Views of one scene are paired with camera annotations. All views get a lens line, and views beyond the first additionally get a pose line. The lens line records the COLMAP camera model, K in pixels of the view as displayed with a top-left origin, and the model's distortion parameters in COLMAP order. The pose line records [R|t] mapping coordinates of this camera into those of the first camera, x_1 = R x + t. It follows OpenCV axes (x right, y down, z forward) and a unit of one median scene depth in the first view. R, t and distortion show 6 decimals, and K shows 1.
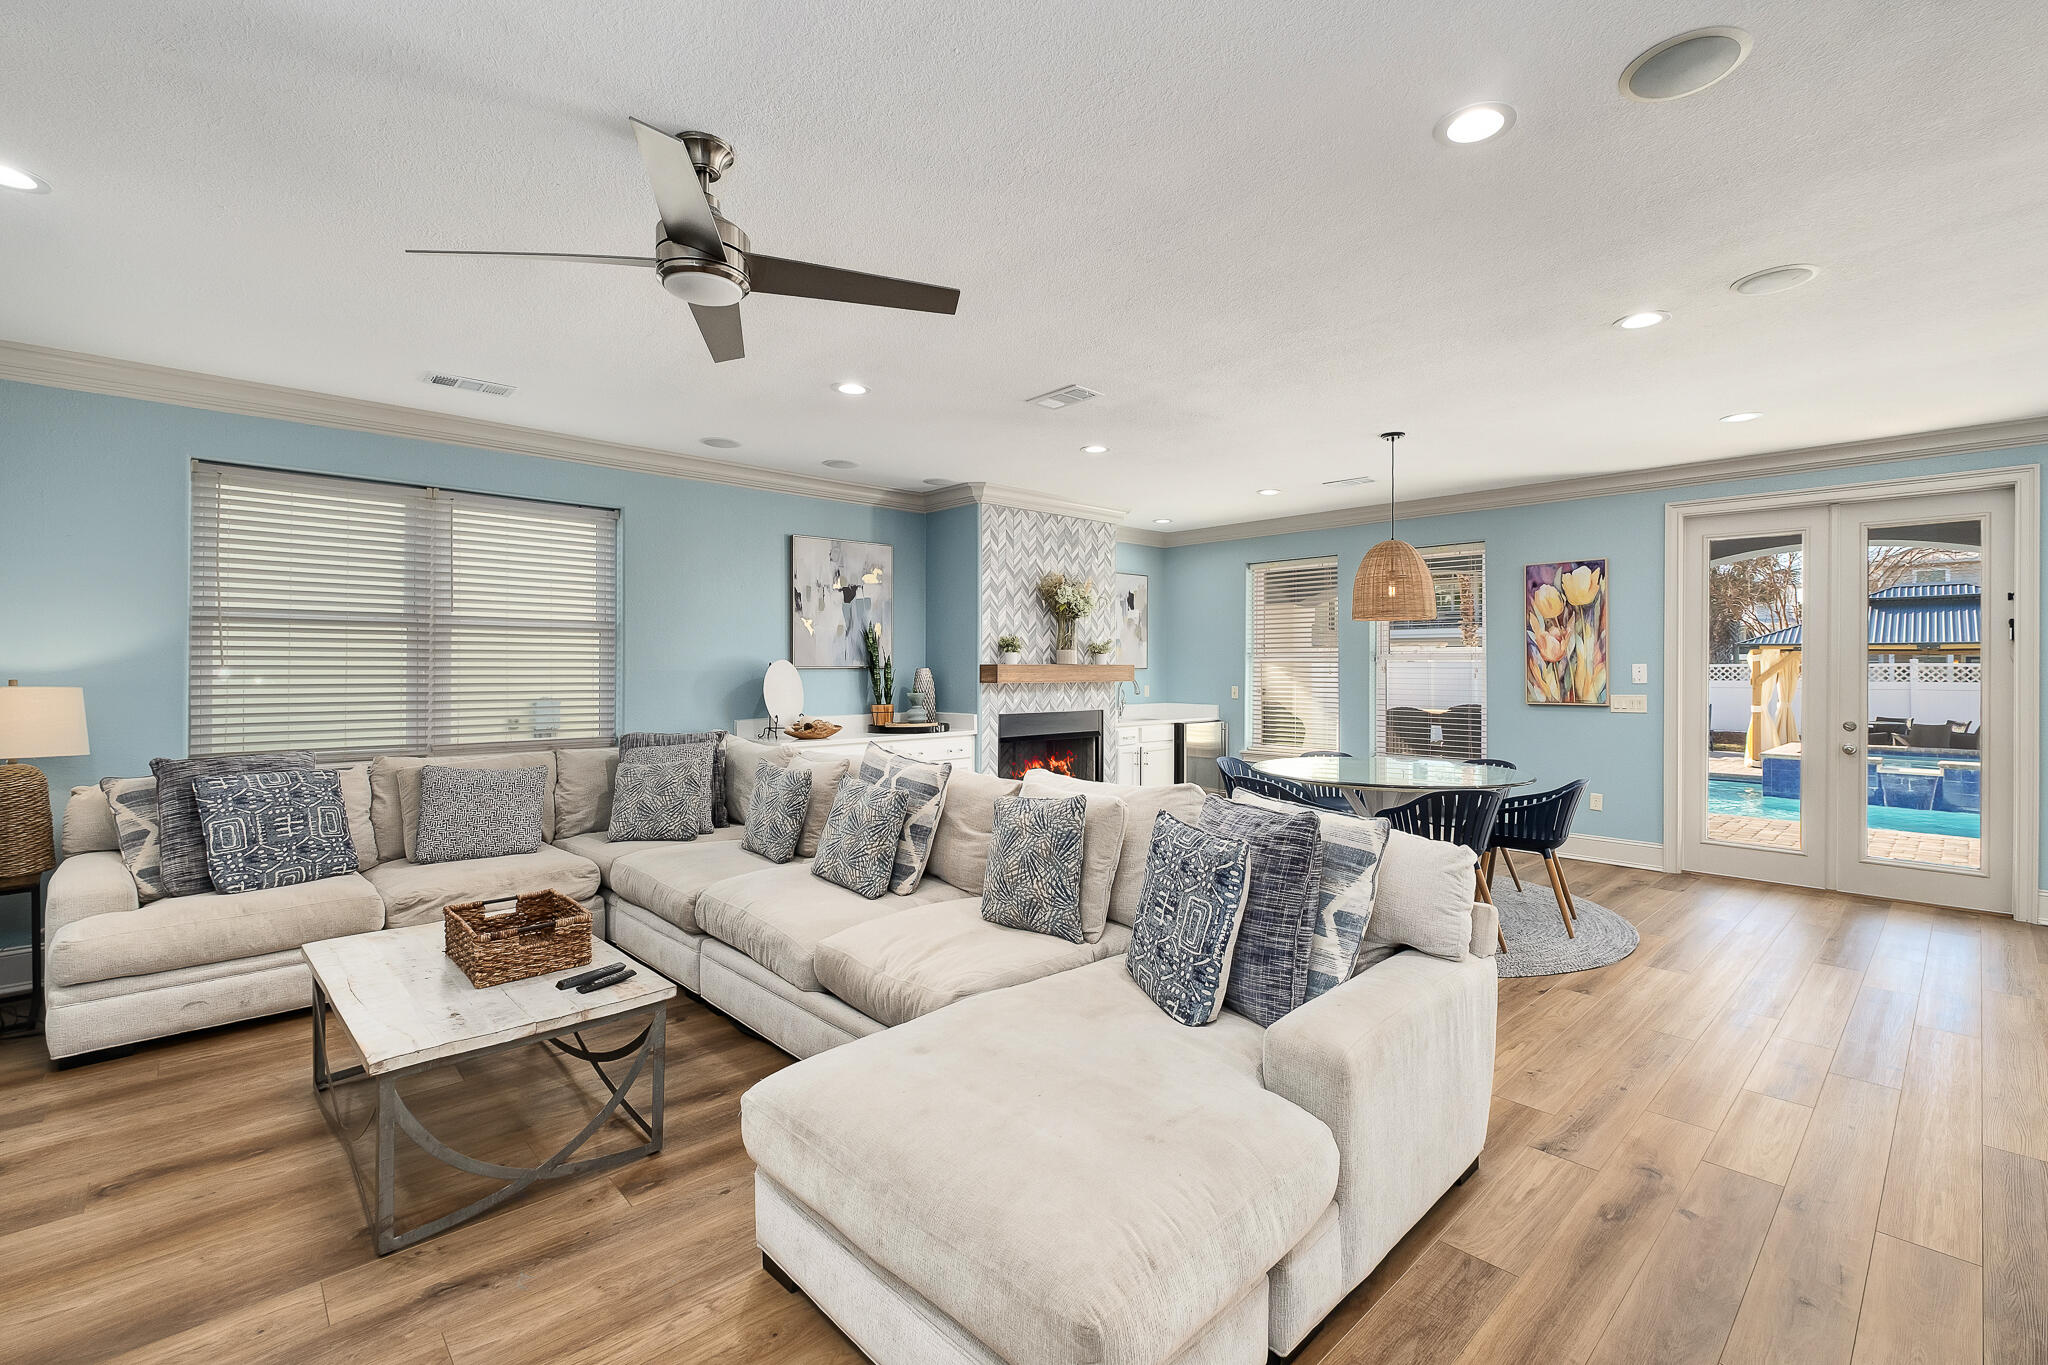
lens RADIAL K [[885.5, 0, 1030.2], [0, 885.5, 670.0], [0, 0, 1]] dist [-0.006808, -0.001284]
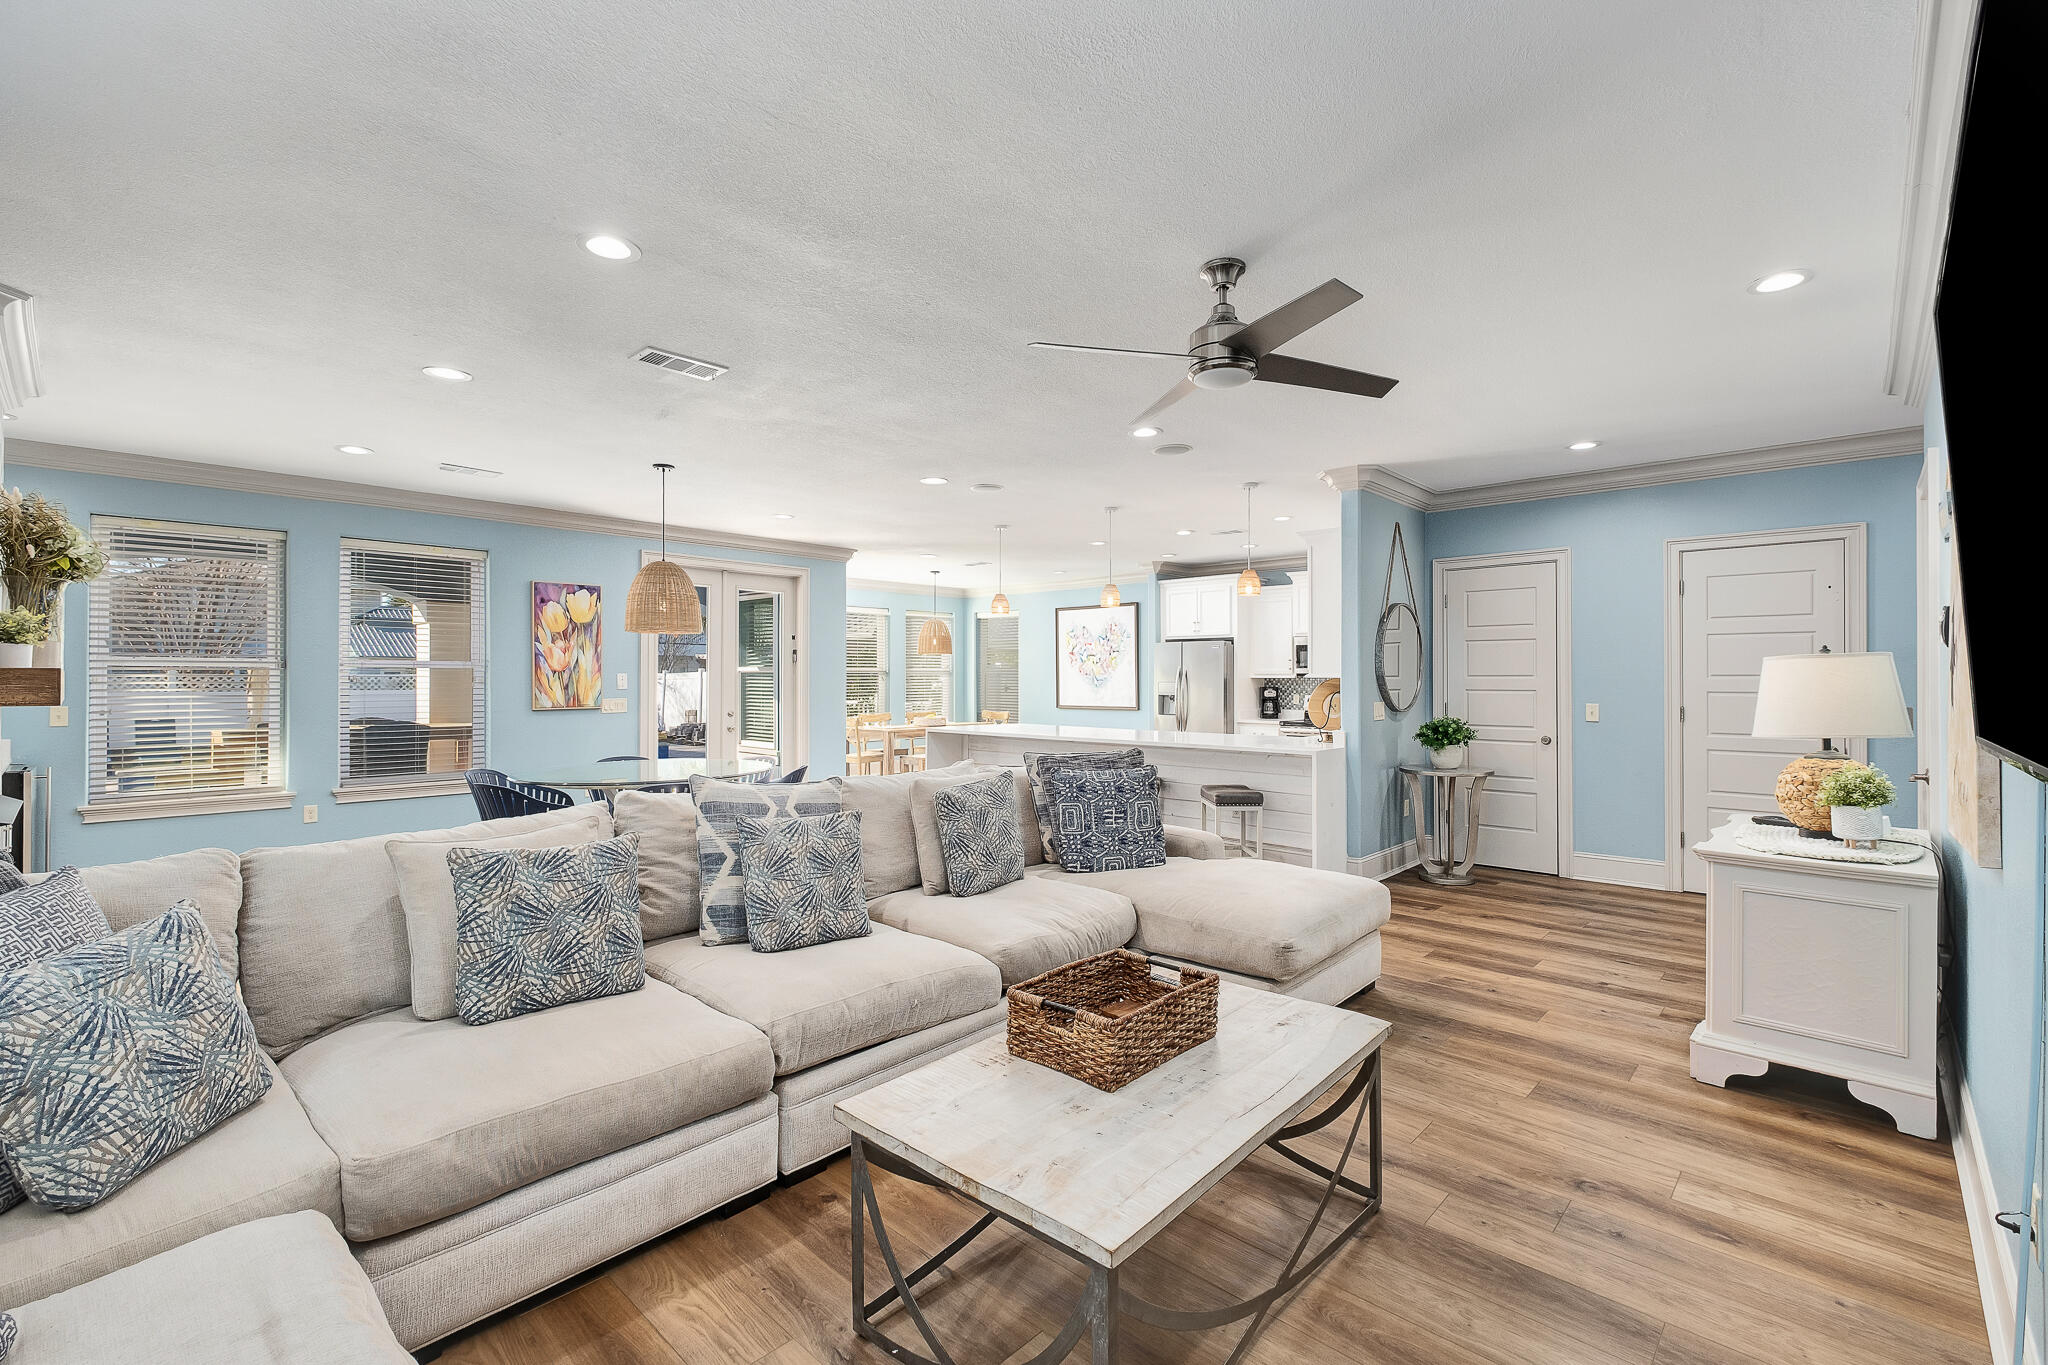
lens RADIAL K [[885.5, 0, 1030.2], [0, 885.5, 670.0], [0, 0, 1]] dist [-0.006808, -0.001284]
pose [[-0.072112, 0.010340, 0.997343, -0.562083], [0.004261, 0.999940, -0.010059, 0.002884], [-0.997387, 0.003524, -0.072152, 0.478979]]
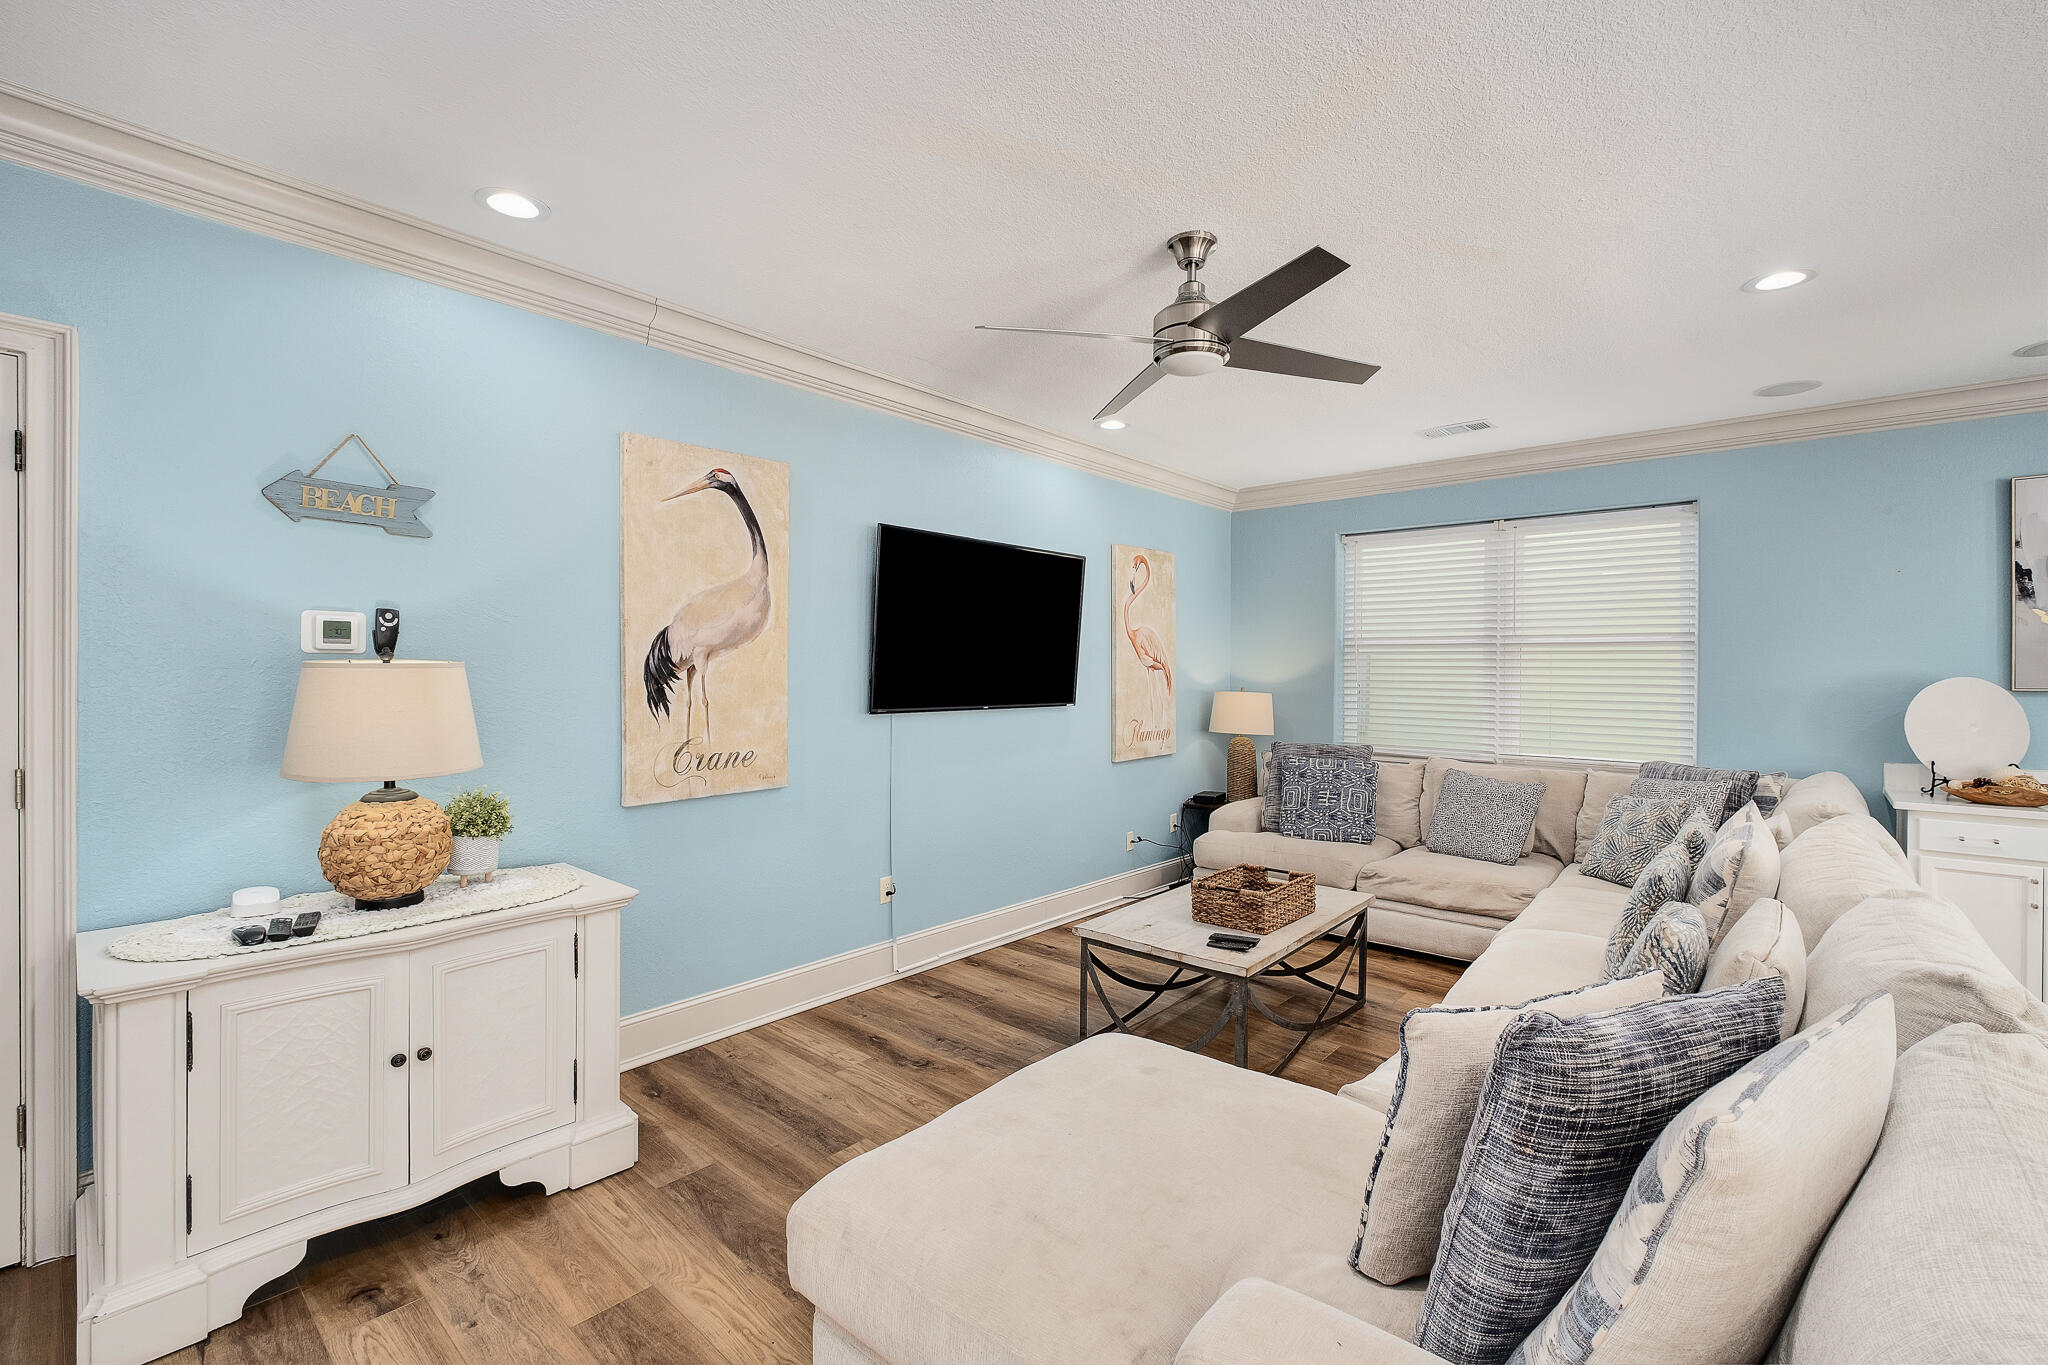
lens RADIAL K [[862.8, 0, 1024.0], [0, 862.8, 682.5], [0, 0, 1]] dist [-0.003942, -0.000415]
pose [[0.093361, 0.010786, -0.995574, 0.262509], [-0.009477, 0.999906, 0.009944, -0.006899], [0.995587, 0.008506, 0.093455, 0.237803]]
